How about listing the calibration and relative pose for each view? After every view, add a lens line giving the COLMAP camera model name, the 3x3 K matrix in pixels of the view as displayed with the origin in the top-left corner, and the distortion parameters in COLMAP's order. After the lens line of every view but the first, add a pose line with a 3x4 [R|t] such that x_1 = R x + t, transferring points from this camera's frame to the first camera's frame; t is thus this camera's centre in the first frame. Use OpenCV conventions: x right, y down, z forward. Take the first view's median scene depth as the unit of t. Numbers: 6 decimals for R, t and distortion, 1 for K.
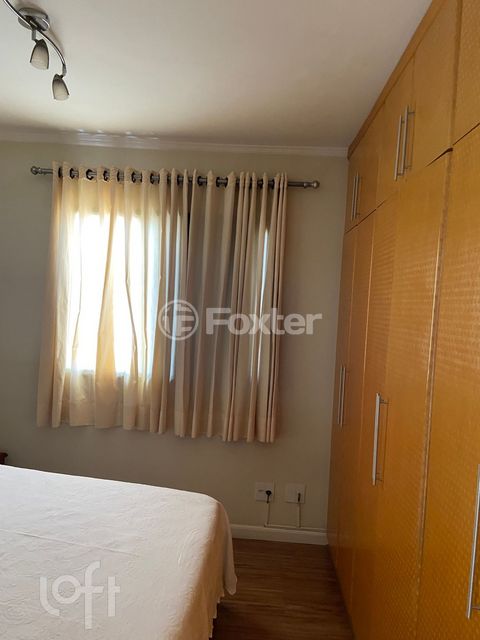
lens RADIAL K [[481.3, 0, 241.1], [0, 481.3, 319.1], [0, 0, 1]] dist [0.040189, -0.010907]
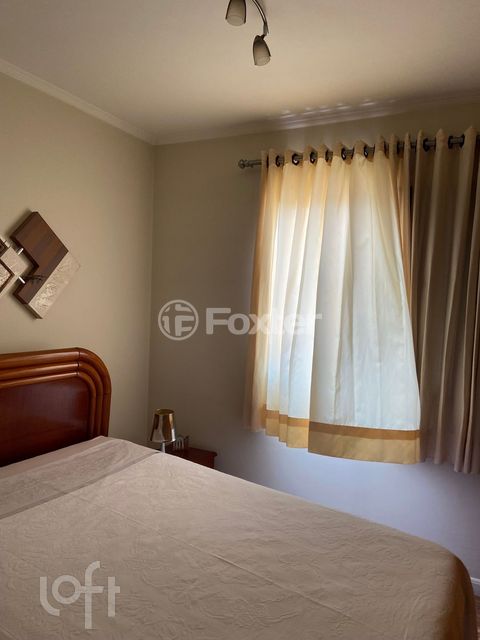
lens RADIAL K [[481.3, 0, 239.8], [0, 481.3, 317.3], [0, 0, 1]] dist [0.040189, -0.010907]
pose [[0.907253, -0.002397, -0.420579, -0.027399], [-0.002570, 0.999933, -0.011243, 0.011697], [0.420578, 0.011281, 0.907186, 0.139601]]
